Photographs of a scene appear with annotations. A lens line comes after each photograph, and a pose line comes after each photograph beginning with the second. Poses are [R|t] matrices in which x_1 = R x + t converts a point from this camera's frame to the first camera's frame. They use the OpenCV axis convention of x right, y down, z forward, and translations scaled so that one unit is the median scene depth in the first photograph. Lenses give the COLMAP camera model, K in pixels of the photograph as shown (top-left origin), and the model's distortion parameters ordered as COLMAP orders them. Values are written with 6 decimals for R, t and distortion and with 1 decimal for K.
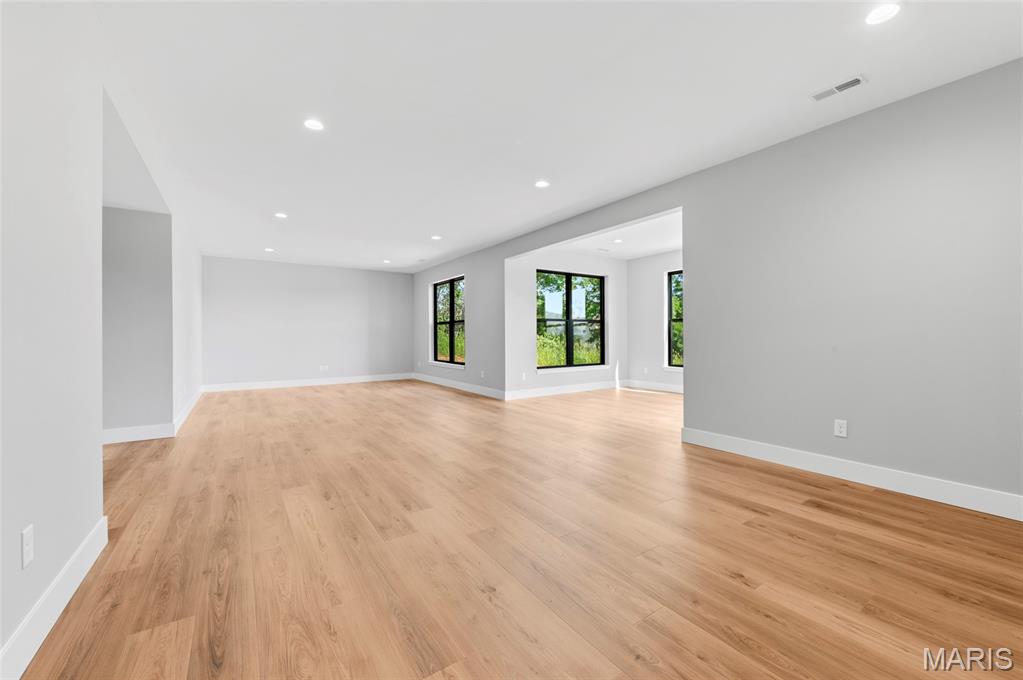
lens RADIAL K [[398.1, 0, 501.5], [0, 398.1, 331.4], [0, 0, 1]] dist [0.000309, -0.000079]
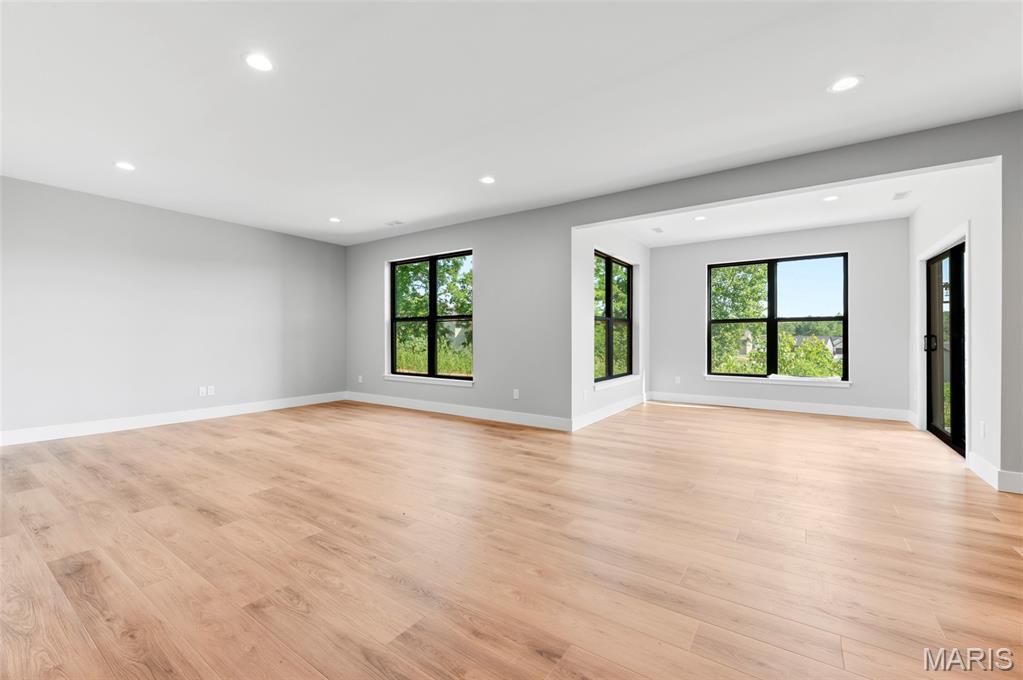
lens RADIAL K [[425.1, 0, 509.2], [0, 425.1, 339.9], [0, 0, 1]] dist [0.000677, 0.000221]
pose [[0.934358, 0.004571, 0.356306, -0.269308], [-0.009784, 0.999870, 0.012829, 0.004085], [-0.356201, -0.015473, 0.934281, 0.265441]]
